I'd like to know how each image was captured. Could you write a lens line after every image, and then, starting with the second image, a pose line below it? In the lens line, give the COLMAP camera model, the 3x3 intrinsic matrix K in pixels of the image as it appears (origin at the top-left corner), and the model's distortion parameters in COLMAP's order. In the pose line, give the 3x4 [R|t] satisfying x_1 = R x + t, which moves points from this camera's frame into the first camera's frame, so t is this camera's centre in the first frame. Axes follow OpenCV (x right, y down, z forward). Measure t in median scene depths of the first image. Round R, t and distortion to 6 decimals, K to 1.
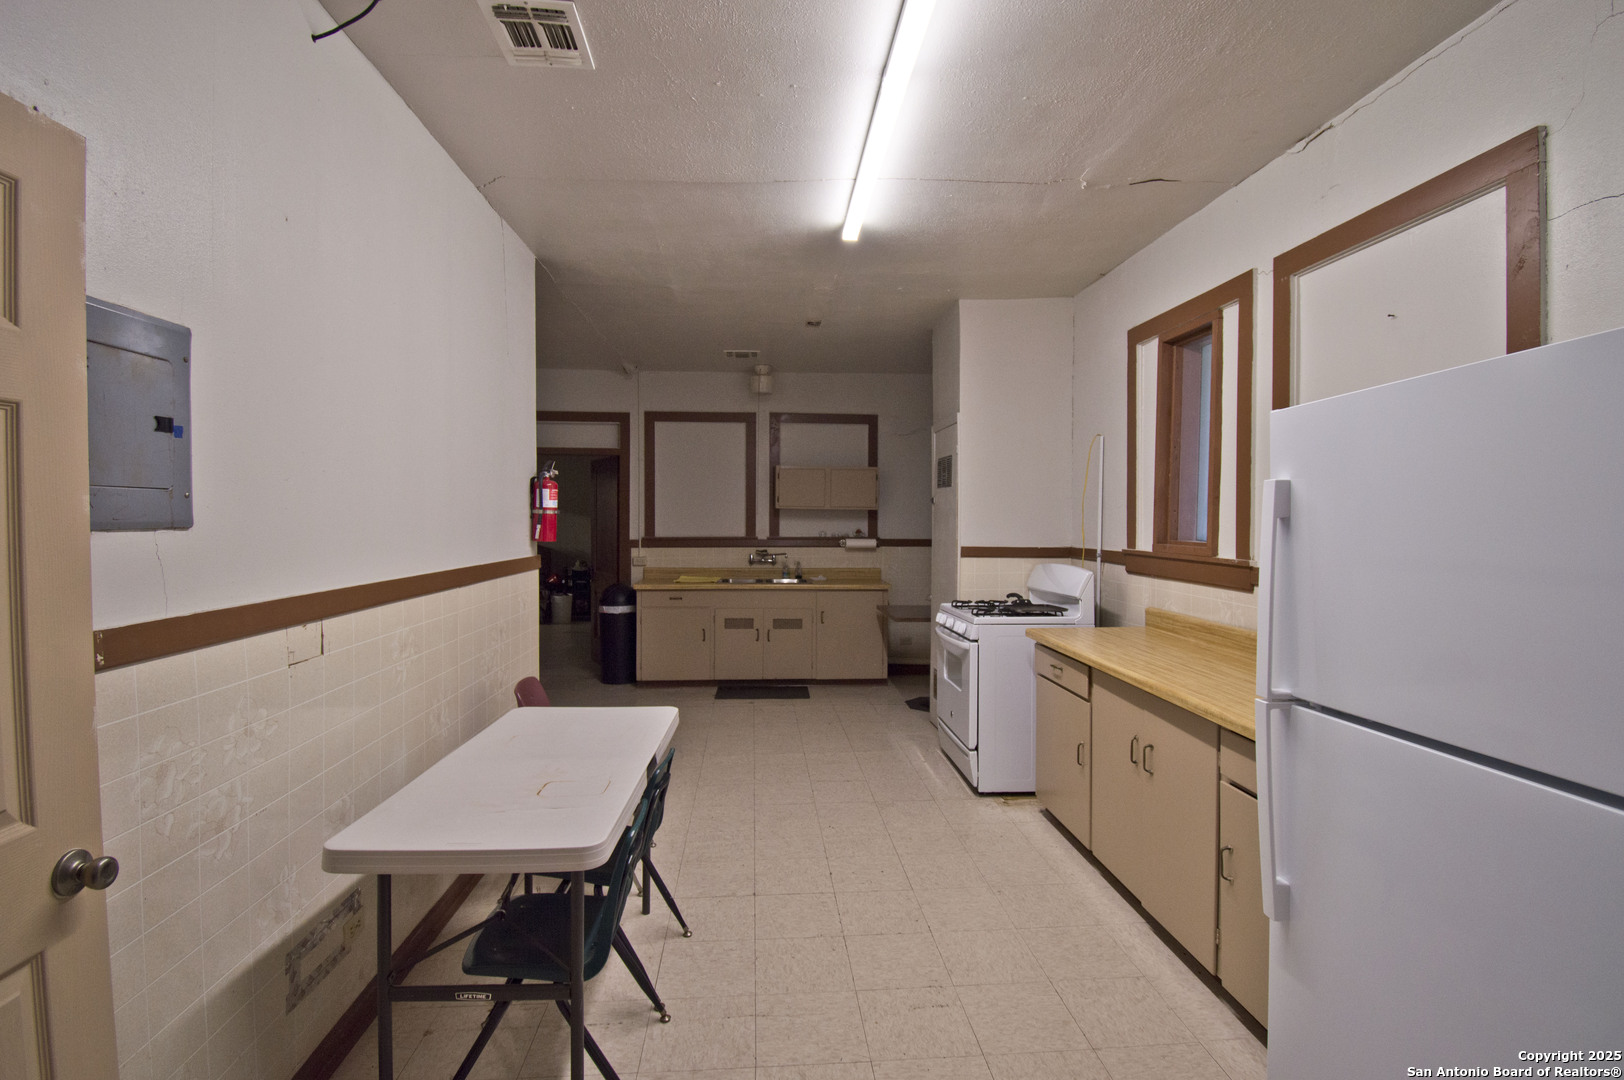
lens RADIAL K [[781.1, 0, 810.5], [0, 781.1, 537.1], [0, 0, 1]] dist [0.001501, 0.000085]
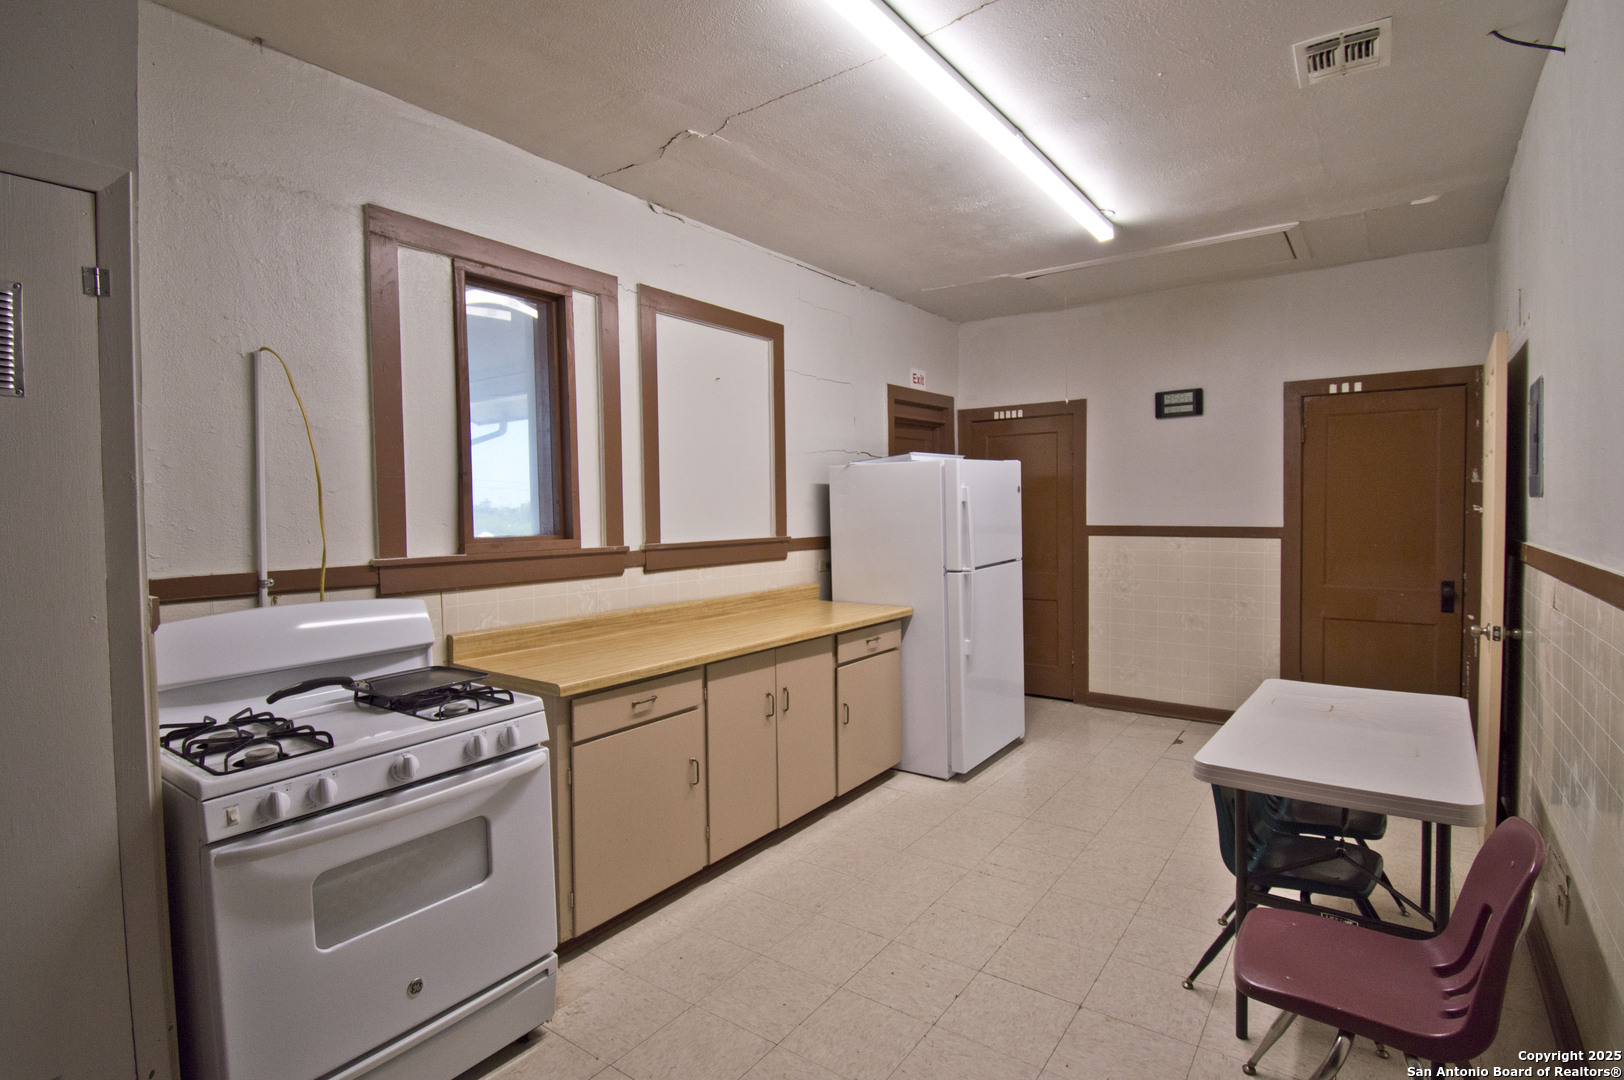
lens RADIAL K [[781.1, 0, 814.2], [0, 781.1, 531.4], [0, 0, 1]] dist [0.001501, 0.000085]
pose [[-0.765703, -0.011716, 0.643088, -0.344707], [0.028139, 0.998267, 0.051690, -0.039277], [-0.642579, 0.057675, -0.764046, 1.675142]]
